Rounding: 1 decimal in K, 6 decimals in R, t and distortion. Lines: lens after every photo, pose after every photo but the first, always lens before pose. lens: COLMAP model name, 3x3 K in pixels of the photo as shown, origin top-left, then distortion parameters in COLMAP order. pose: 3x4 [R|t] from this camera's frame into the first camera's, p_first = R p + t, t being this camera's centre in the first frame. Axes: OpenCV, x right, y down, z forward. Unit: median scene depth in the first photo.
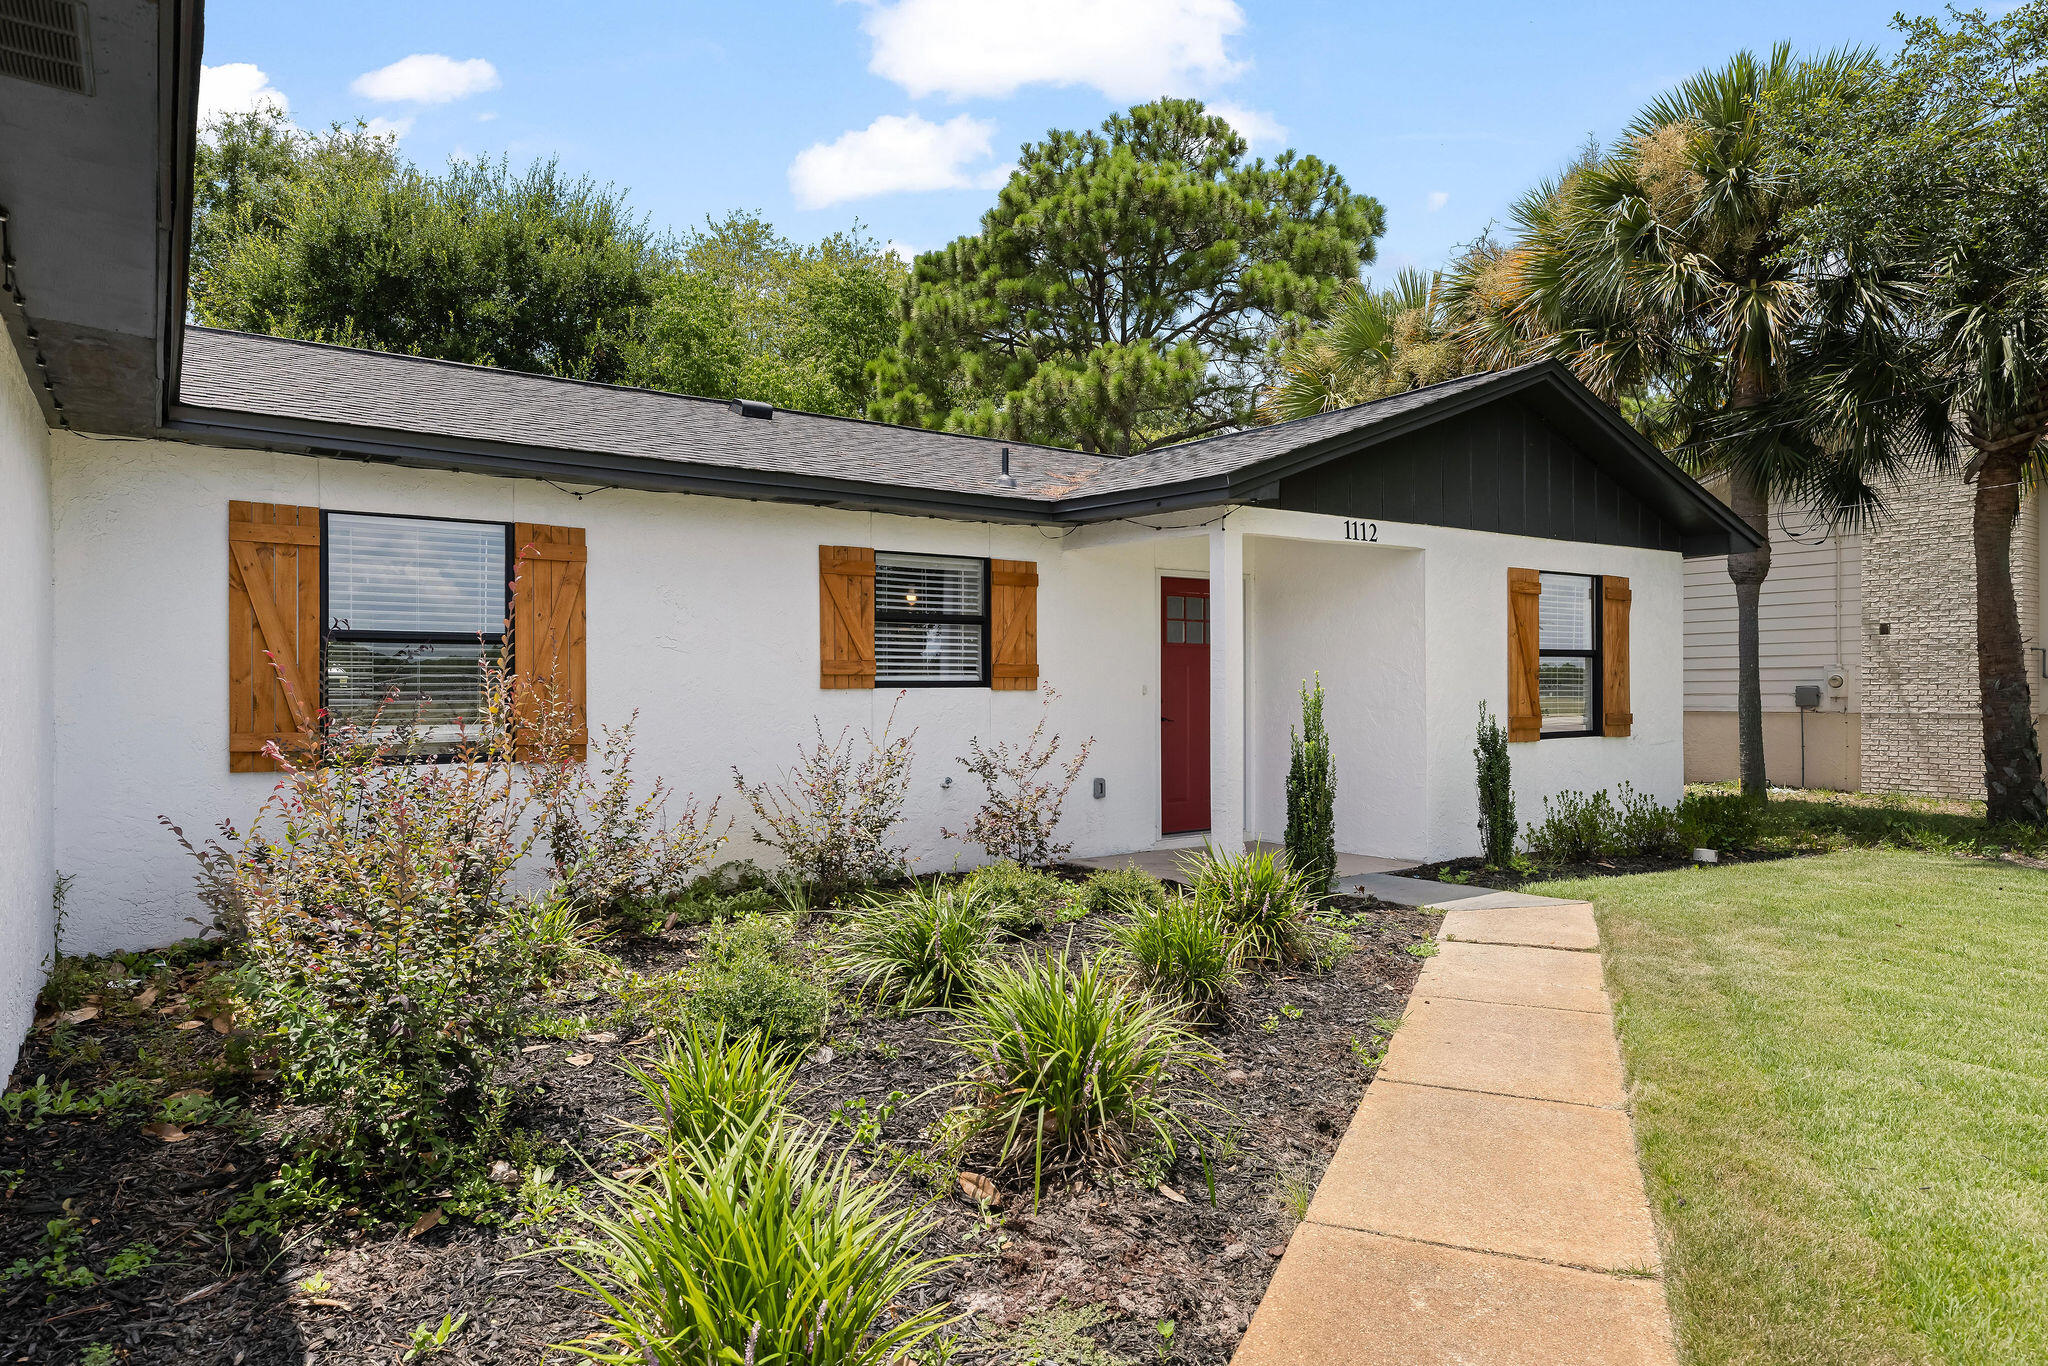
lens RADIAL K [[1177.1, 0, 1024.0], [0, 1177.1, 683.0], [0, 0, 1]] dist [-0.003883, -0.001109]
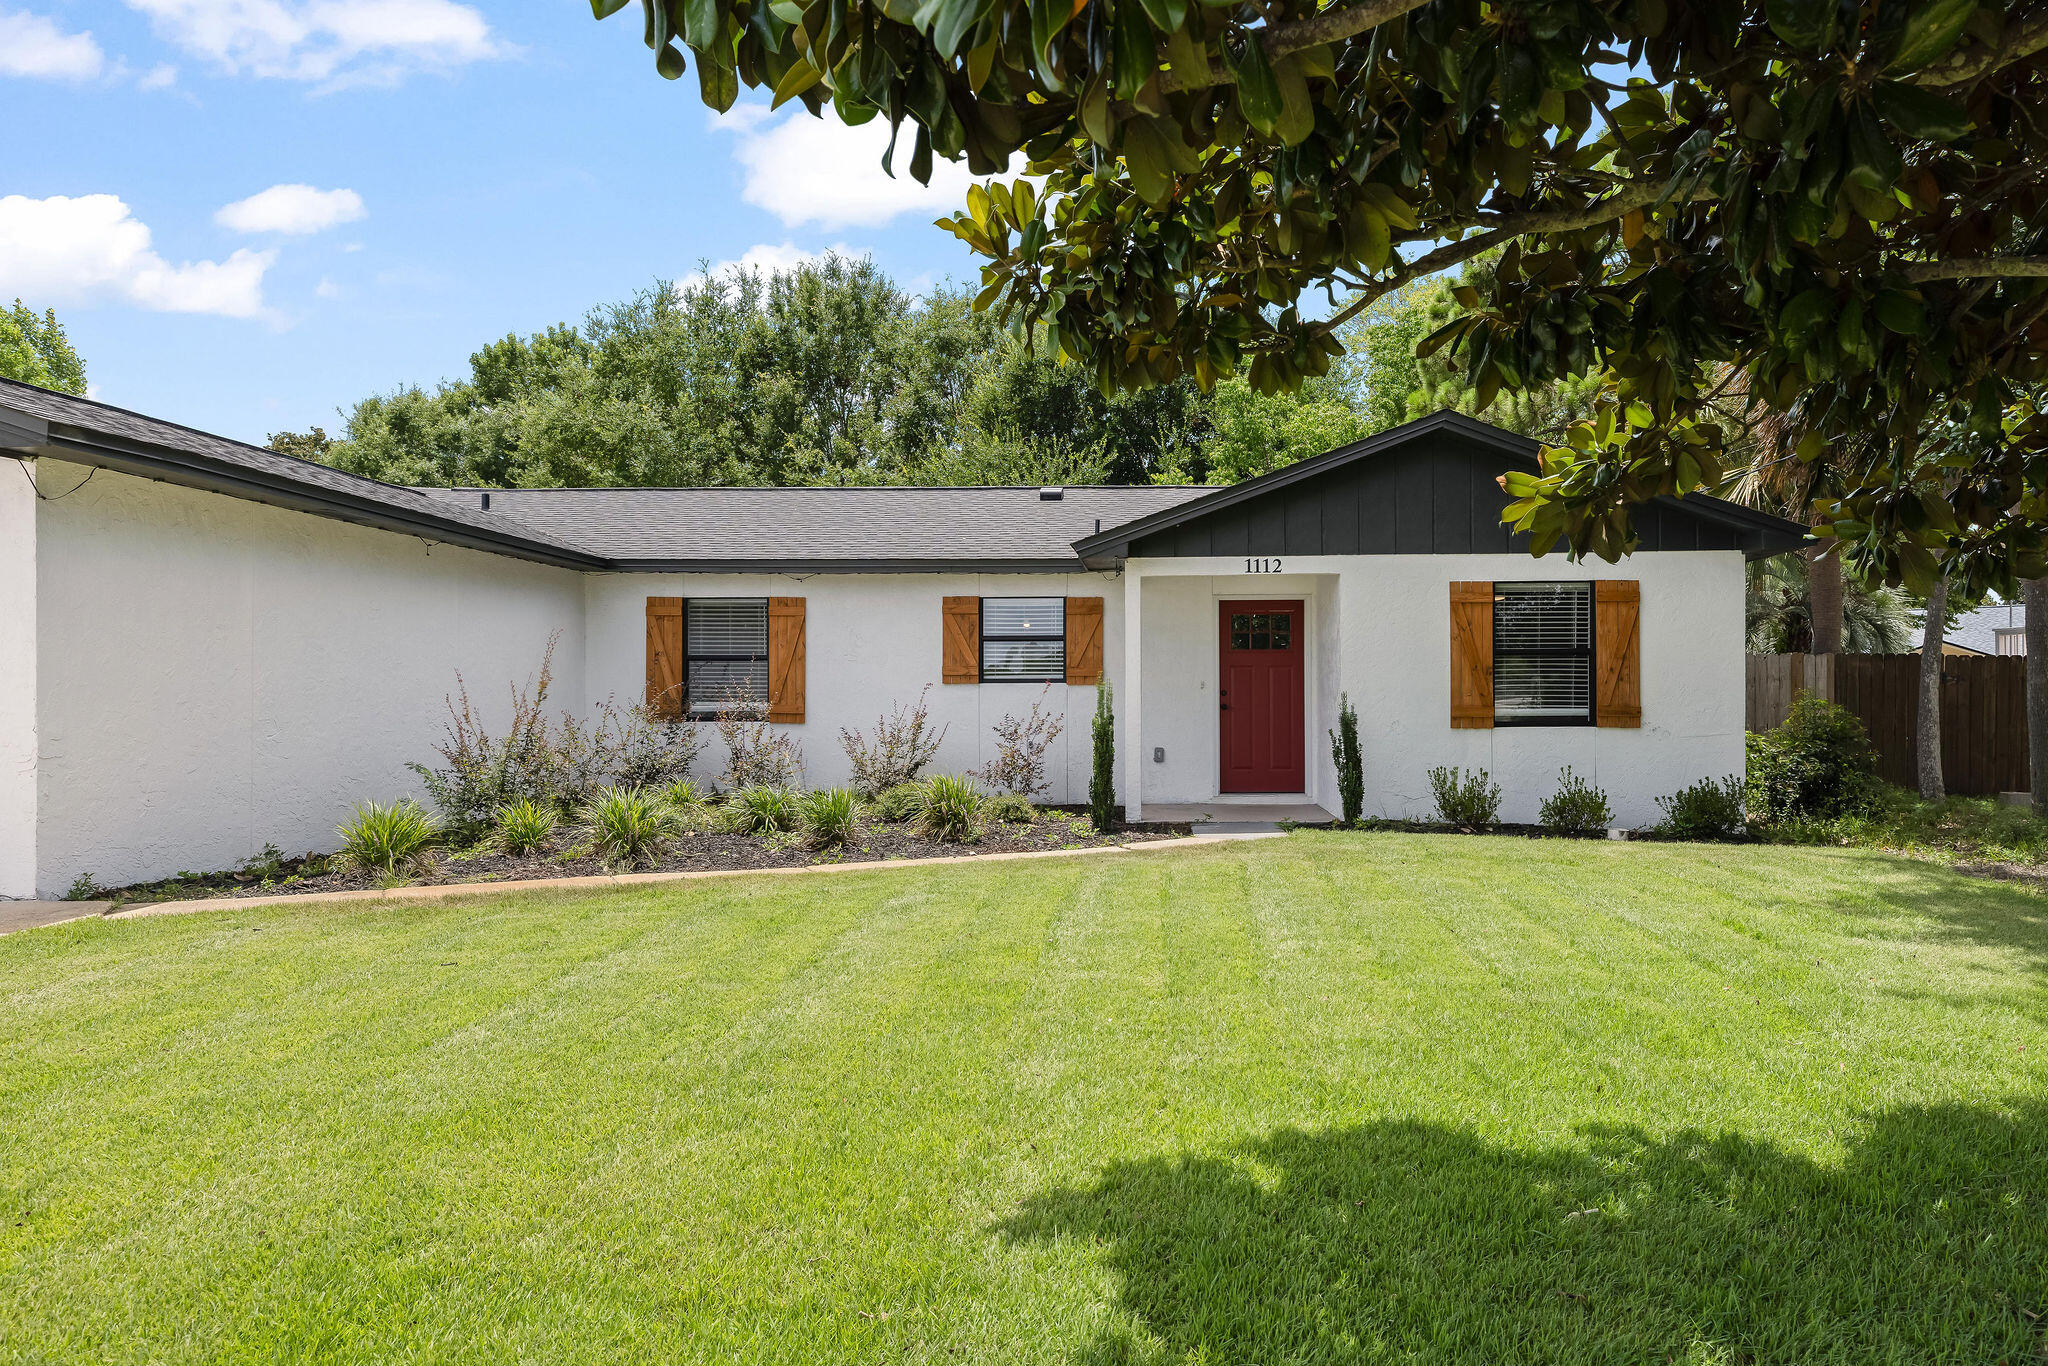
lens RADIAL K [[1180.1, 0, 1153.6], [0, 1180.1, 678.8], [0, 0, 1]] dist [0.003497, -0.035669]
pose [[0.816051, -0.003723, -0.577968, 0.384182], [0.001815, 0.999991, -0.003880, 0.001797], [0.577977, 0.002117, 0.816050, -0.066871]]
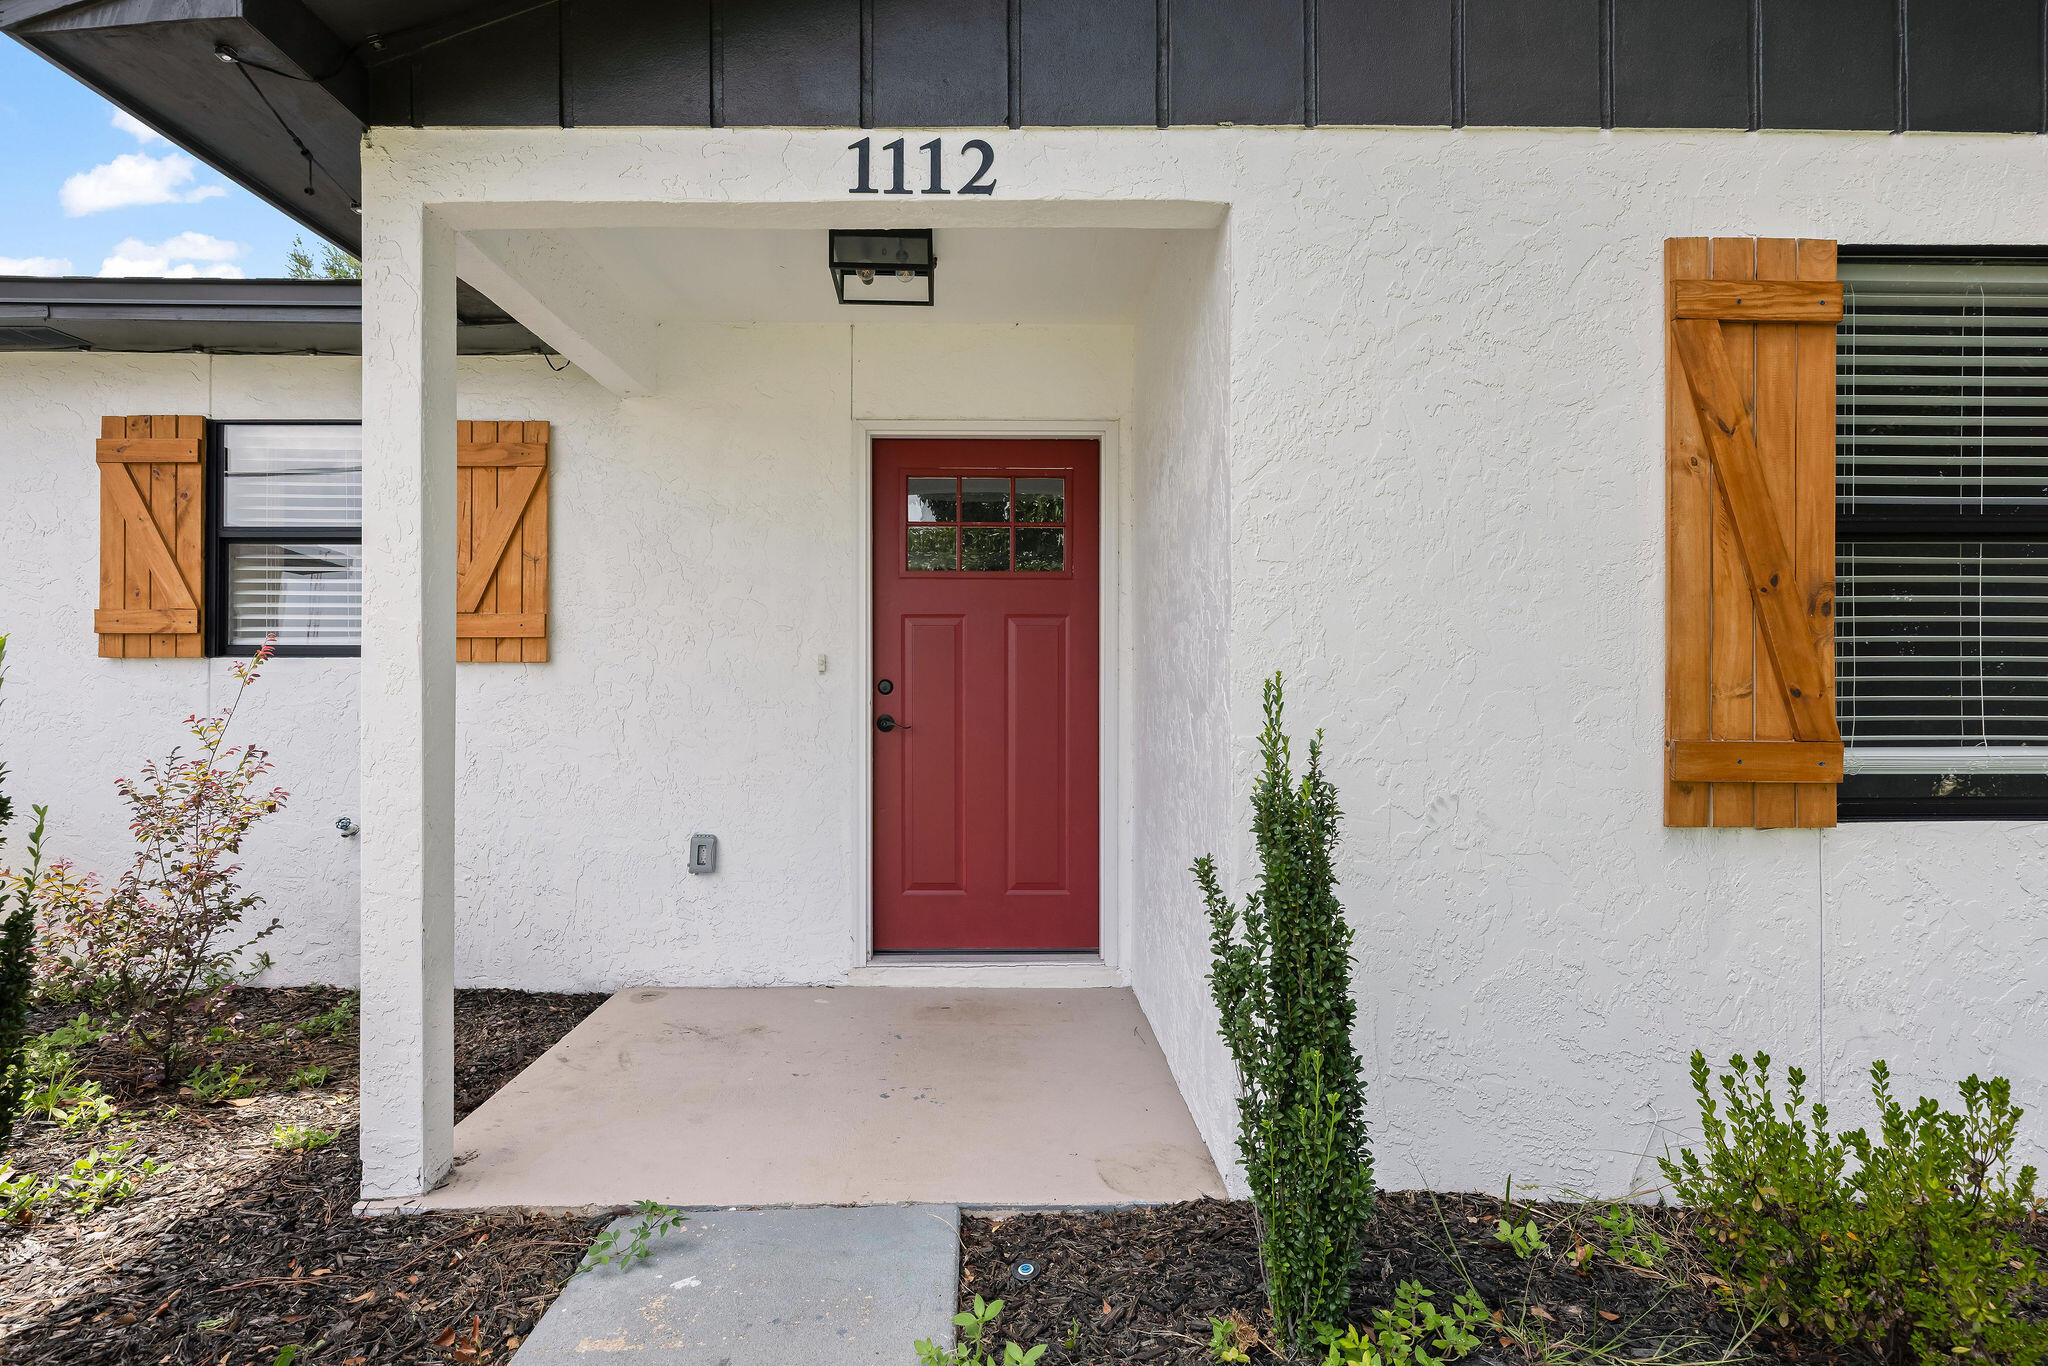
lens RADIAL K [[1004.3, 0, 1024.0], [0, 1004.3, 683.0], [0, 0, 1]] dist [-0.001581, -0.000241]
pose [[0.835994, 0.001308, -0.548738, 0.186212], [-0.003543, 0.999989, -0.003013, 0.006684], [0.548728, 0.004463, 0.835989, 0.312491]]
